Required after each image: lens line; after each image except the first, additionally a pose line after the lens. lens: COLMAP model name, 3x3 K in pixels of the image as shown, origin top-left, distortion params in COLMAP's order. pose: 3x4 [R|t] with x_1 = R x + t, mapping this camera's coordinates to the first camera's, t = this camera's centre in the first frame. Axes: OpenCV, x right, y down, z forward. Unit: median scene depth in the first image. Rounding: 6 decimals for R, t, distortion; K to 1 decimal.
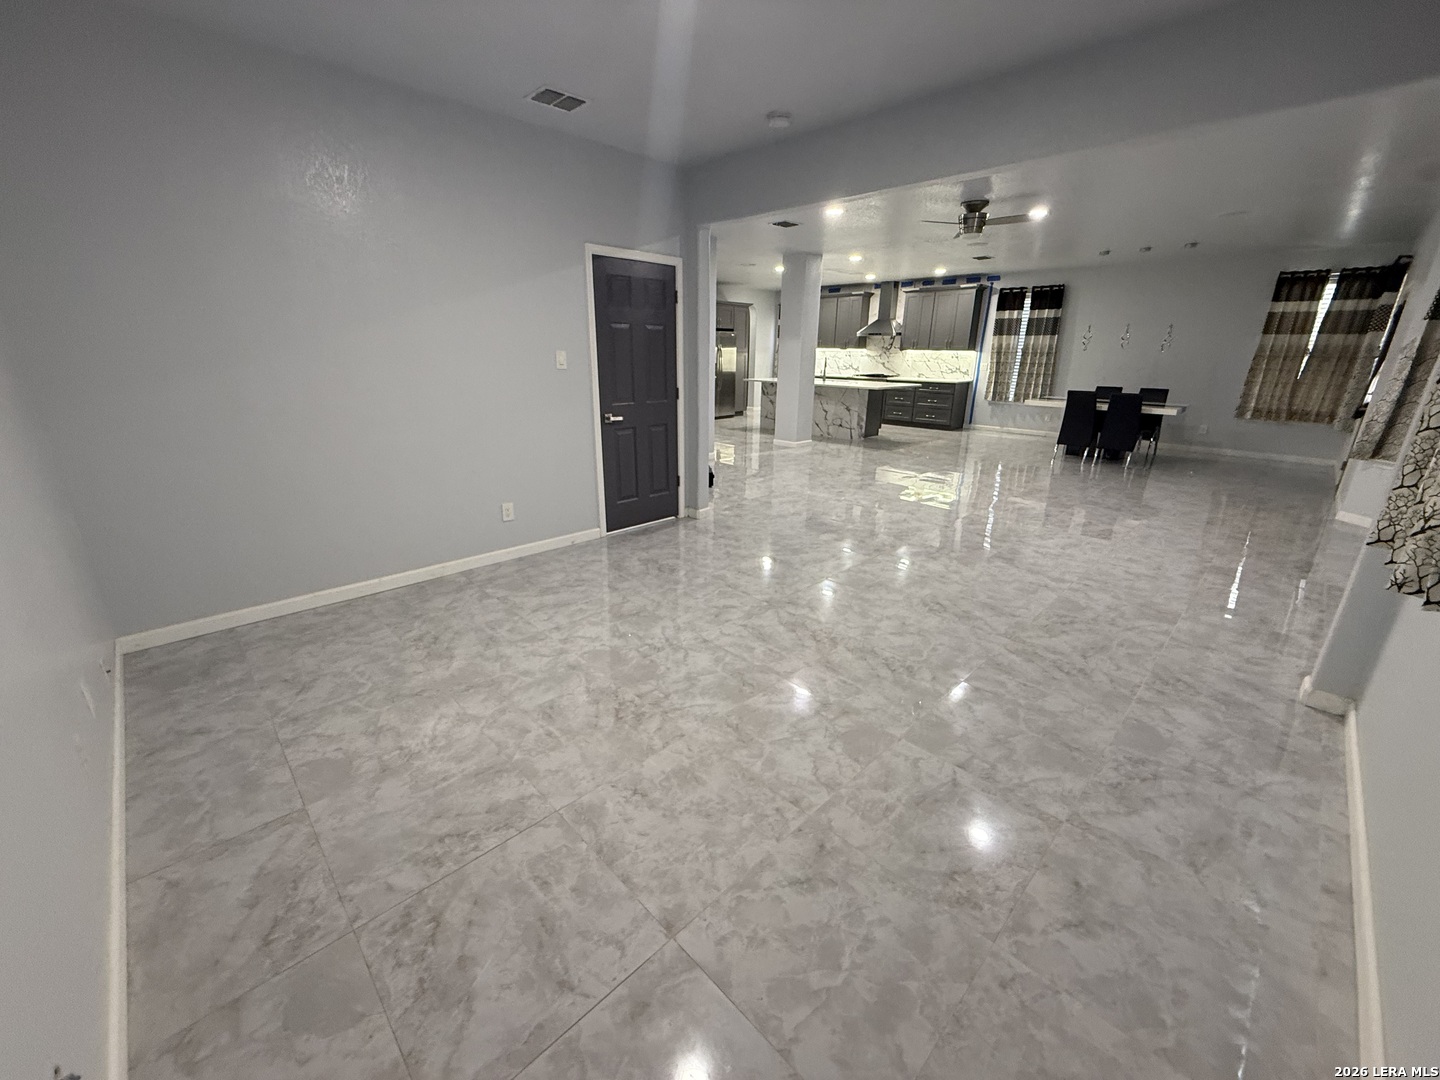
lens RADIAL K [[570.6, 0, 715.0], [0, 570.6, 544.9], [0, 0, 1]] dist [-0.000824, 0.000216]
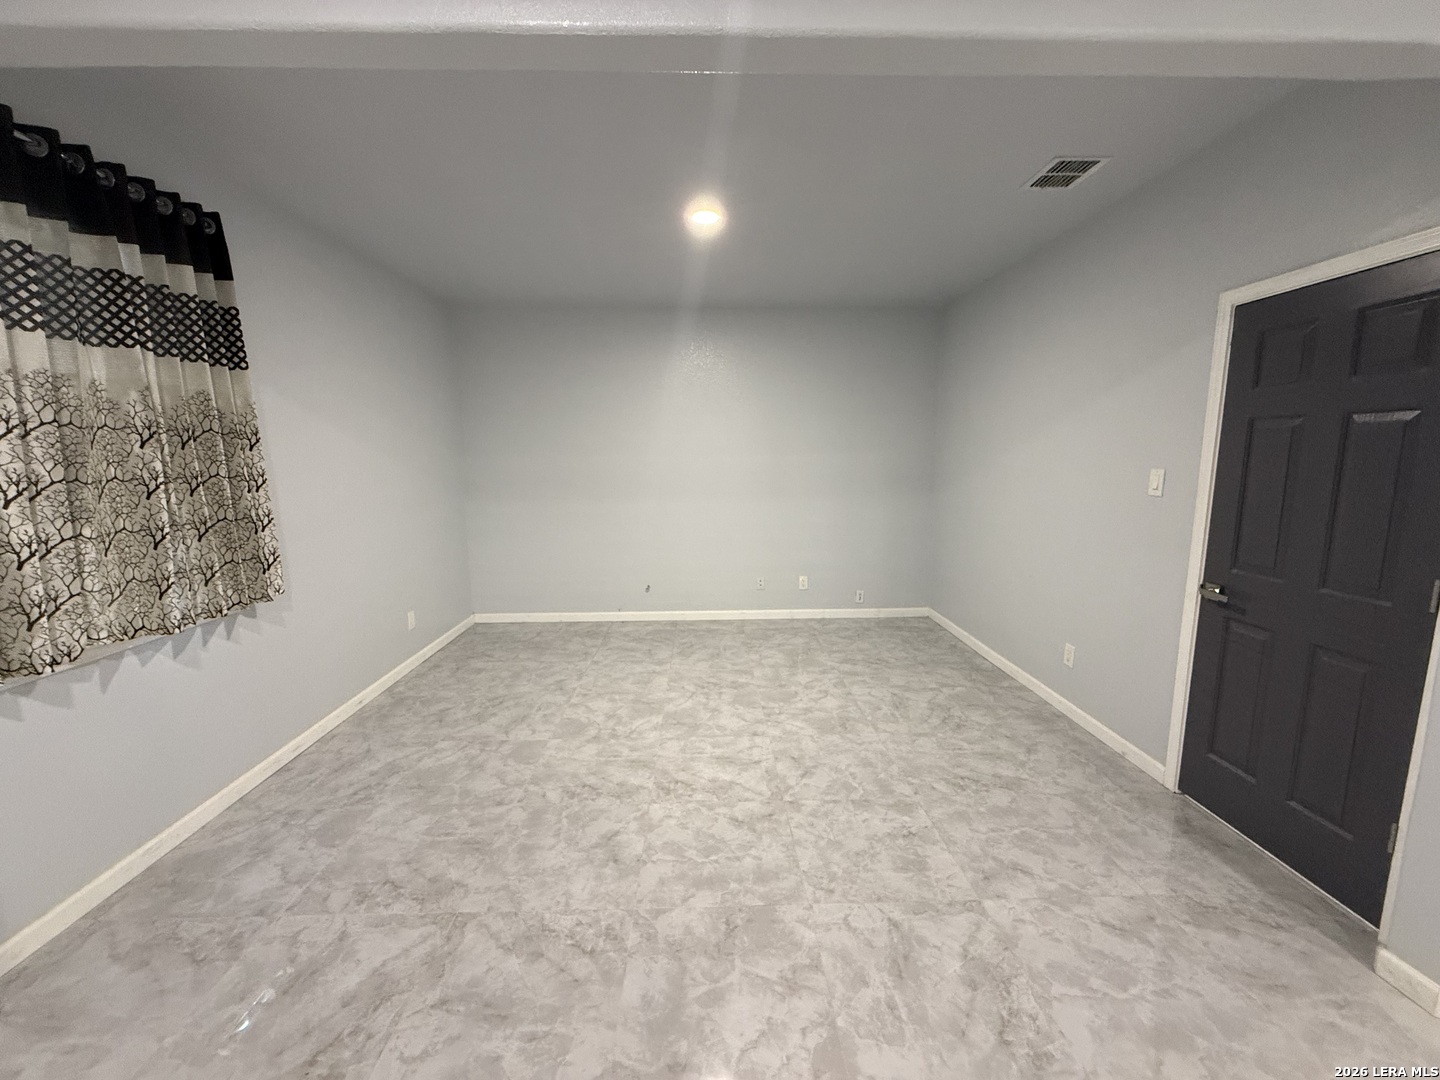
lens RADIAL K [[570.6, 0, 712.1], [0, 570.6, 543.1], [0, 0, 1]] dist [-0.000824, 0.000216]
pose [[-0.685055, 0.103689, -0.721074, 0.787349], [-0.238445, 0.903381, 0.356438, -0.522524], [0.688363, 0.416116, -0.594141, 1.494399]]
